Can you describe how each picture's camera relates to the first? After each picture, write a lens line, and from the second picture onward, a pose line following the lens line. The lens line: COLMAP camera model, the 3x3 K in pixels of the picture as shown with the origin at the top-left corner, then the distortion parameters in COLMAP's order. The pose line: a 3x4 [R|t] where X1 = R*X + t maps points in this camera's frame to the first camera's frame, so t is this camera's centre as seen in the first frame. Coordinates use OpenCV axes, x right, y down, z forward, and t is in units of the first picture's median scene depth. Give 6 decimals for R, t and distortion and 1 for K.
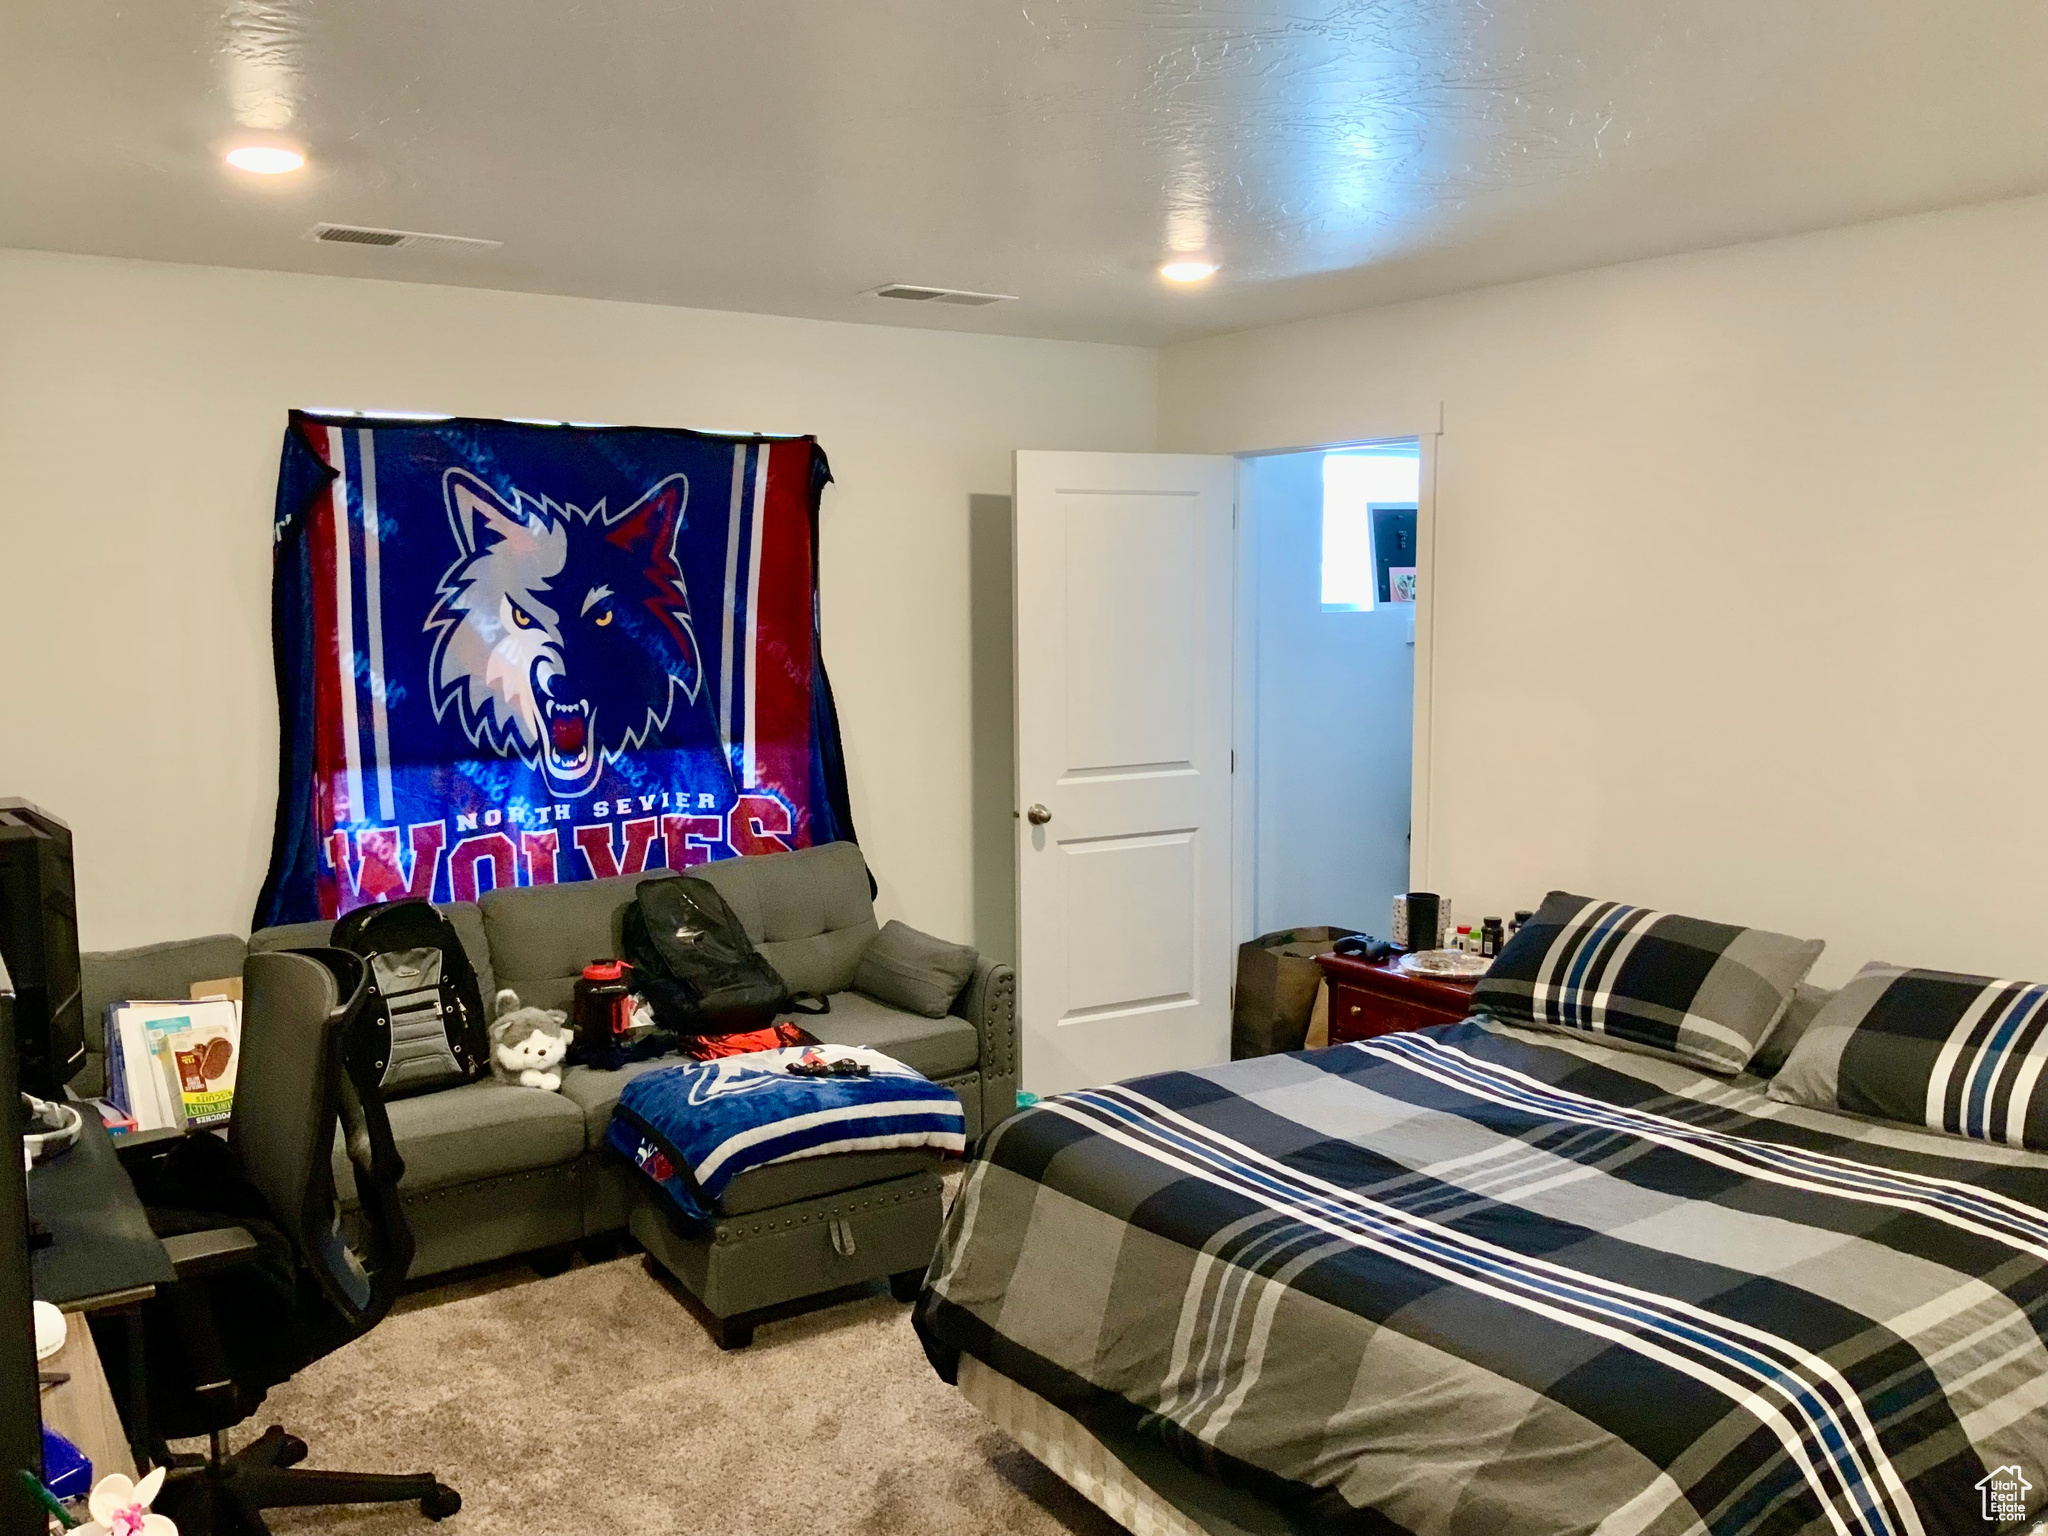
lens RADIAL K [[1688.0, 0, 1026.8], [0, 1688.0, 764.8], [0, 0, 1]] dist [0.033309, -0.019420]
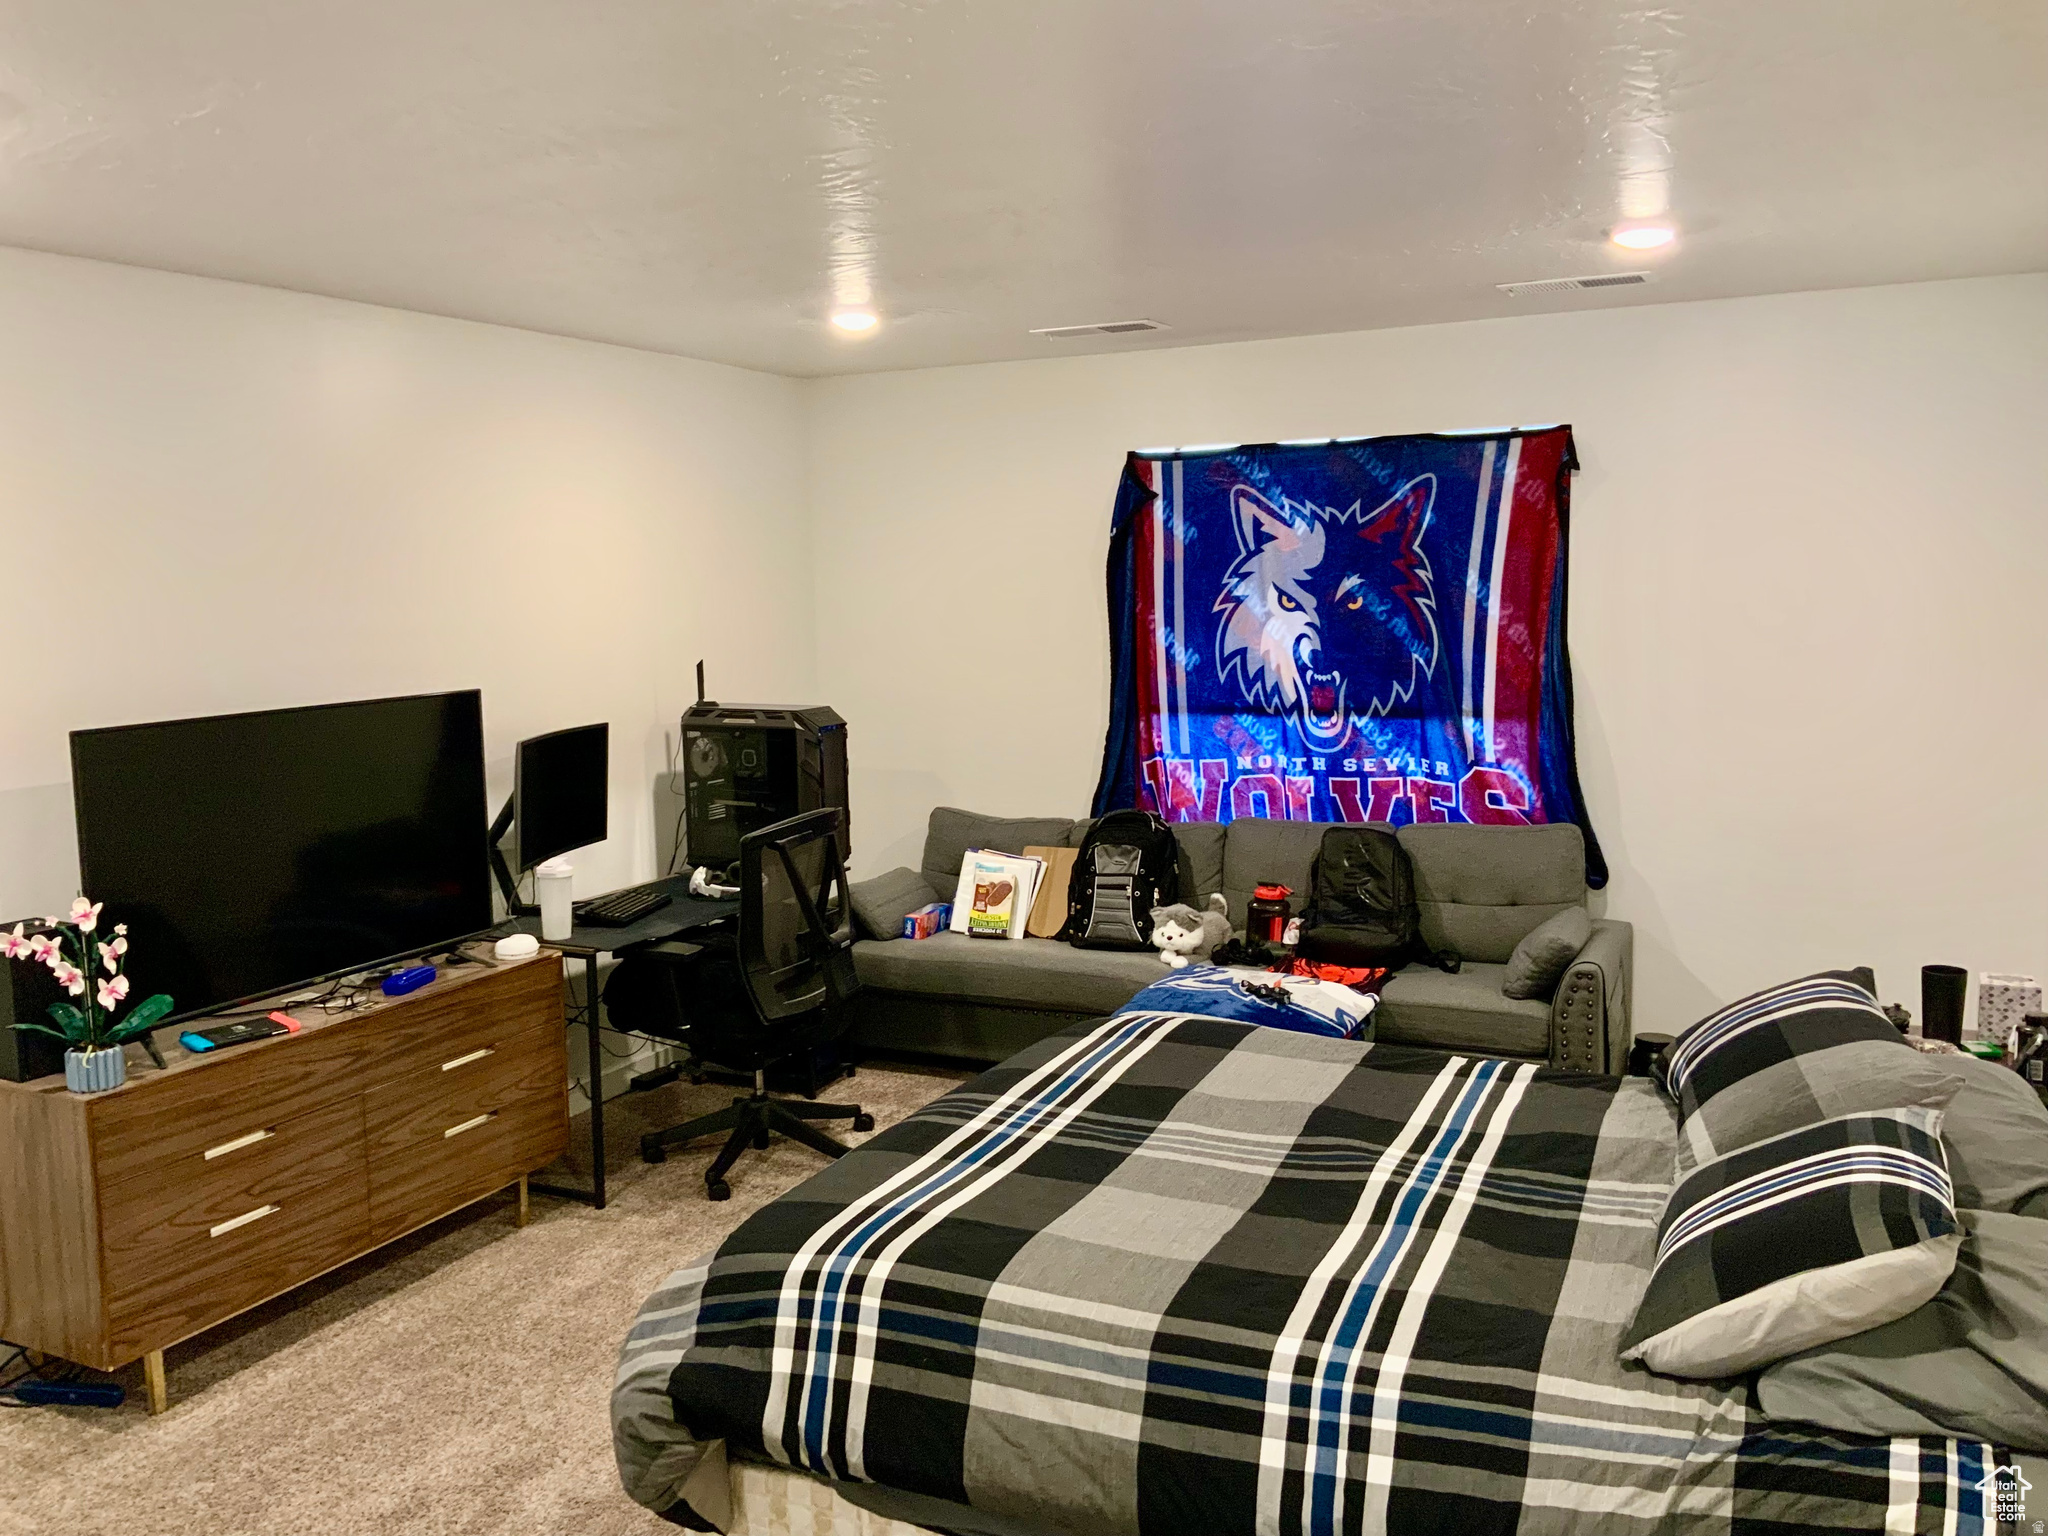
lens RADIAL K [[1688.0, 0, 1027.1], [0, 1688.0, 768.6], [0, 0, 1]] dist [0.033309, -0.019420]
pose [[0.468114, 0.093019, -0.878758, 0.700439], [-0.080026, 0.994820, 0.062675, -0.027945], [0.880037, 0.040984, 0.473134, 0.253632]]
